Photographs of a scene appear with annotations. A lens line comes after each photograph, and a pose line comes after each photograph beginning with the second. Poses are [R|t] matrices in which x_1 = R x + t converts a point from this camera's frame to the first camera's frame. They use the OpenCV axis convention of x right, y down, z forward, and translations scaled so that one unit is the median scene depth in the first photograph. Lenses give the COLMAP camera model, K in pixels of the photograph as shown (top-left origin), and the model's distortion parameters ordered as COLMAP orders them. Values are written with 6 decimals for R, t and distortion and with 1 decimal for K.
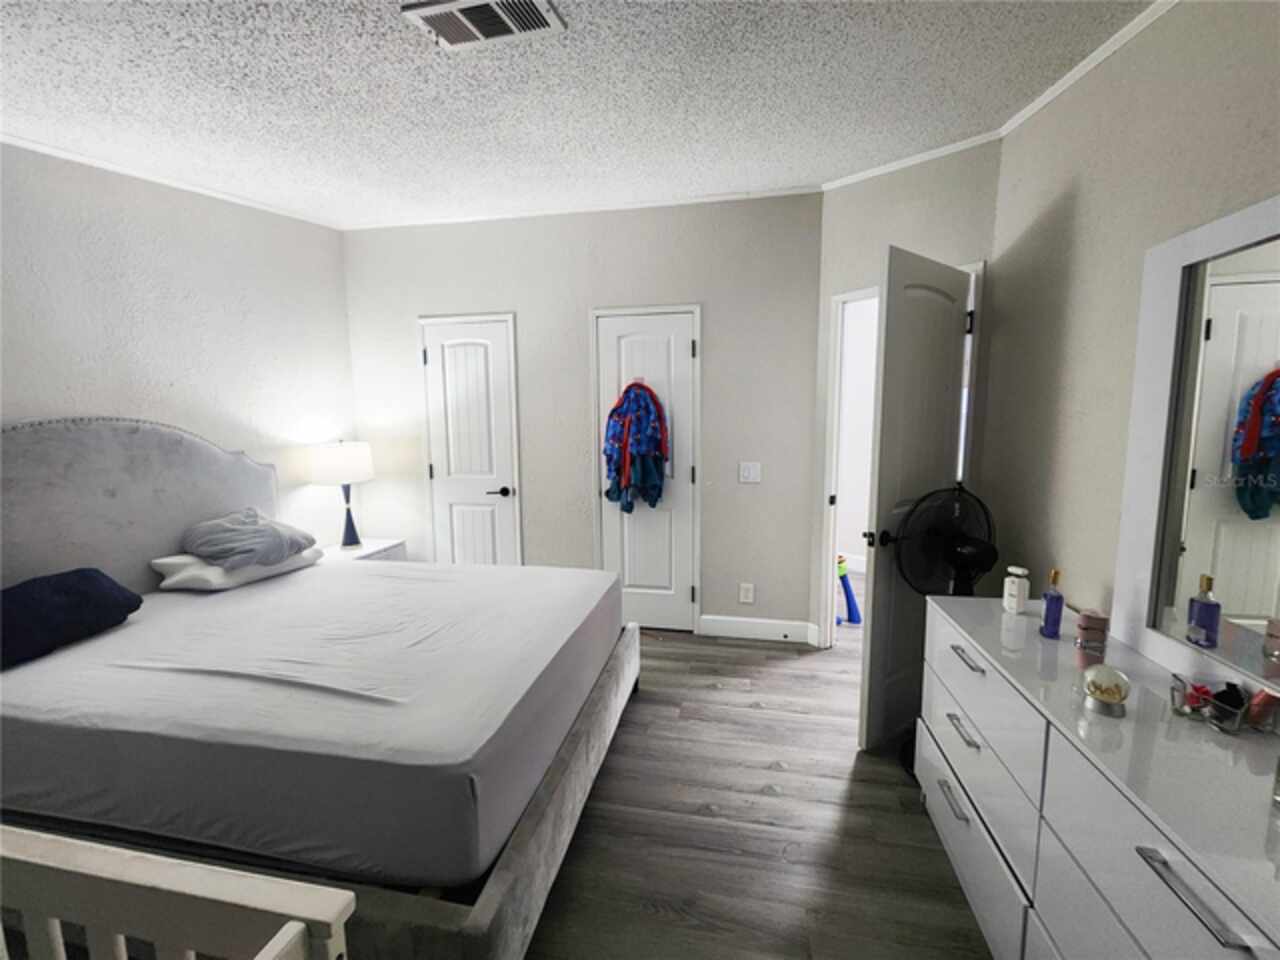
lens RADIAL K [[526.4, 0, 641.8], [0, 526.4, 478.0], [0, 0, 1]] dist [0.000599, 0.001148]
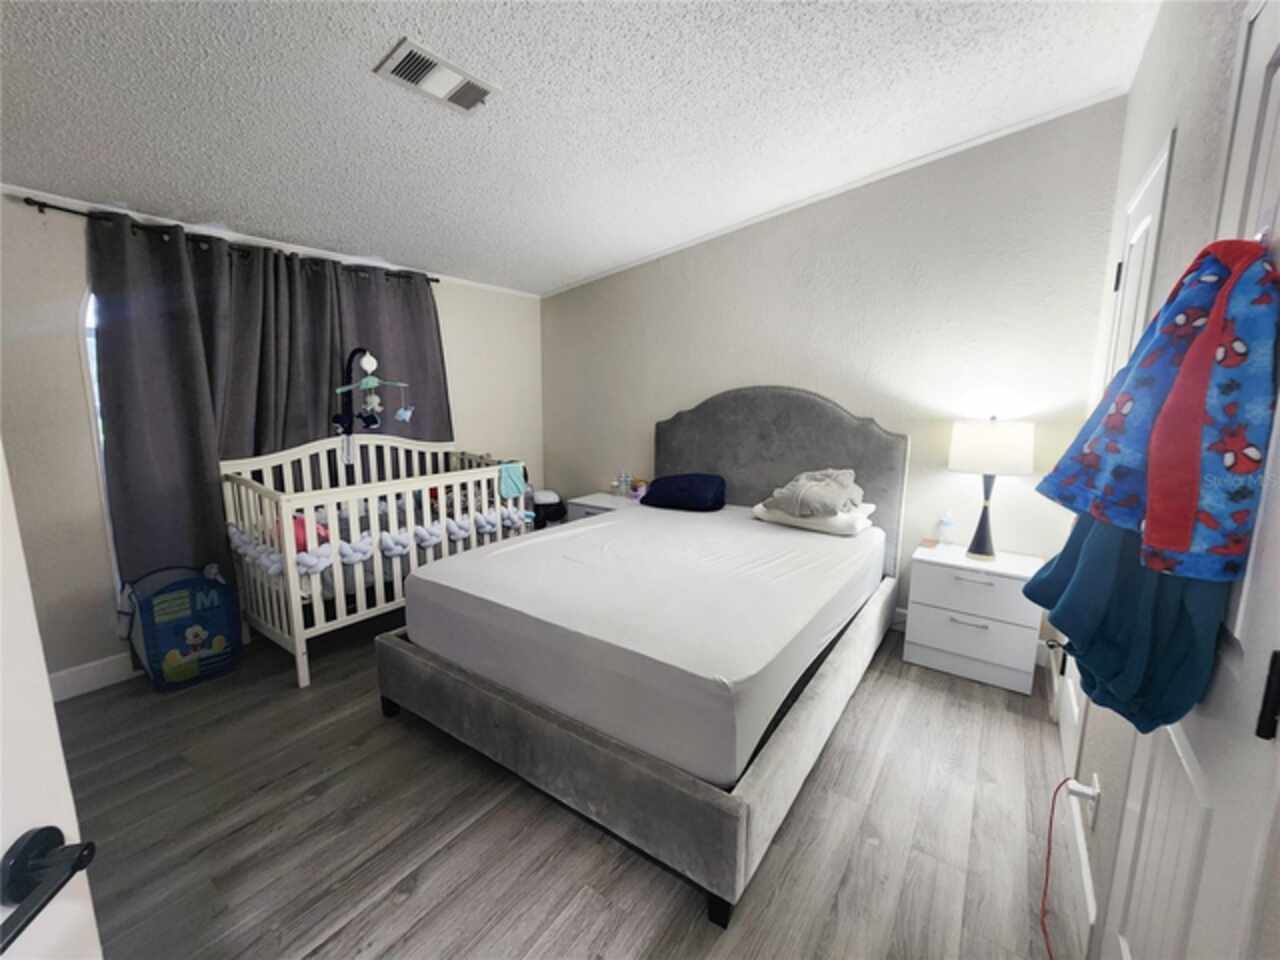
lens RADIAL K [[526.4, 0, 645.6], [0, 526.4, 477.7], [0, 0, 1]] dist [0.000599, 0.001148]
pose [[-0.410162, 0.144796, -0.900445, 0.414998], [-0.108328, 0.972592, 0.205742, -0.109316], [0.905556, 0.181931, -0.383235, 1.058262]]
